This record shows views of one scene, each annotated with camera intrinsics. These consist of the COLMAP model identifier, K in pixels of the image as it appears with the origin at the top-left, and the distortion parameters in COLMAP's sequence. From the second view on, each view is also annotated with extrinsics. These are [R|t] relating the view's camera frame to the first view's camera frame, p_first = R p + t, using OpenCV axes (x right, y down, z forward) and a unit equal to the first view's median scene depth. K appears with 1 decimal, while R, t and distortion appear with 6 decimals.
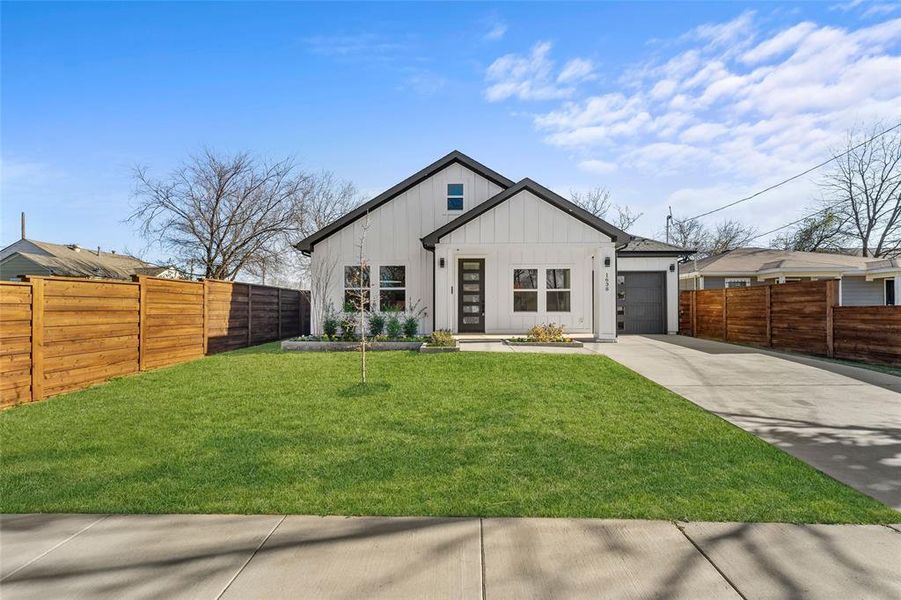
lens RADIAL K [[378.1, 0, 448.2], [0, 378.1, 310.0], [0, 0, 1]] dist [0.004233, -0.000529]
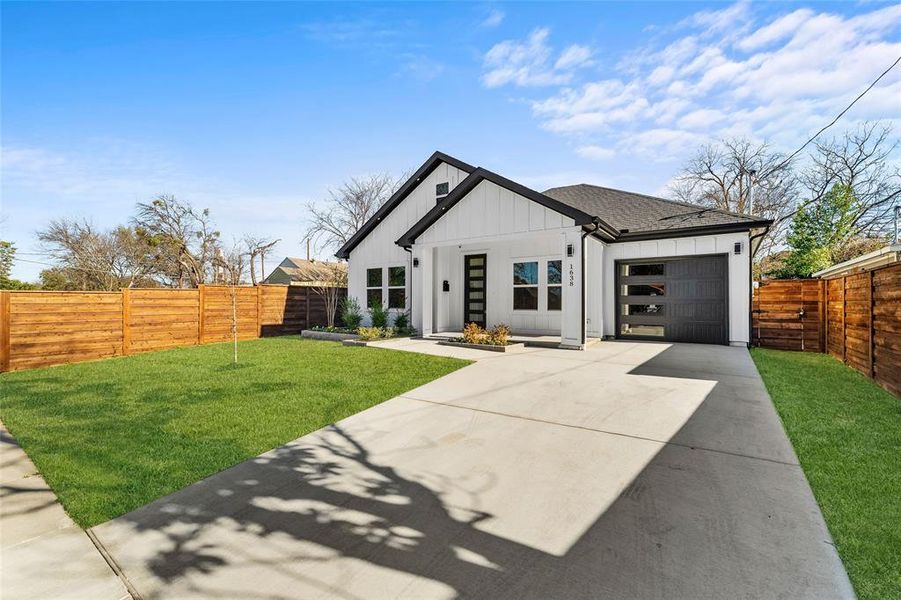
lens RADIAL K [[381.1, 0, 450.5], [0, 381.1, 300.0], [0, 0, 1]] dist [0.002497, 0.000170]
pose [[0.833525, -0.000435, -0.552482, 0.590431], [-0.005170, 0.999950, -0.008587, -0.010499], [0.552458, 0.010014, 0.833481, 0.157254]]
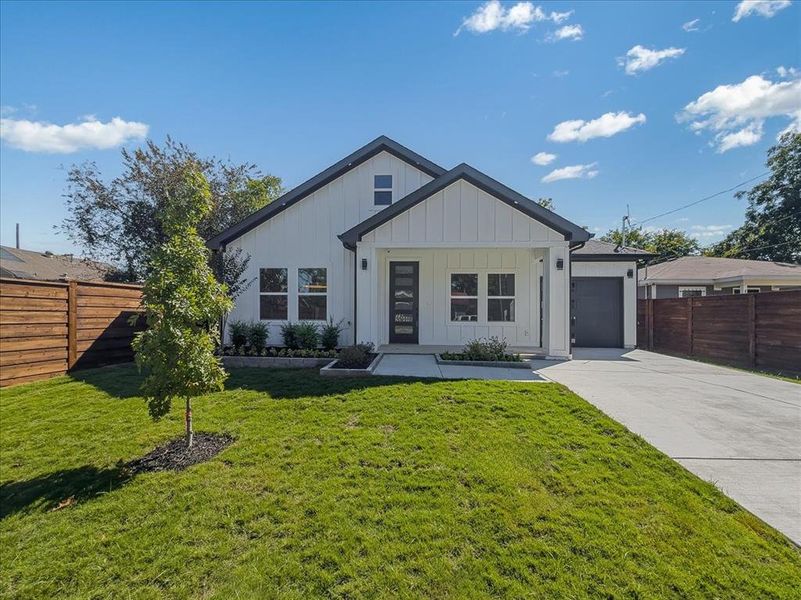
lens RADIAL K [[322.7, 0, 400.6], [0, 322.7, 310.8], [0, 0, 1]] dist [-0.000044, 0.000036]
pose [[0.999659, 0.010146, -0.024060, 0.078479], [-0.010385, 0.999898, -0.009830, -0.011792], [0.023958, 0.010076, 0.999662, 0.251362]]
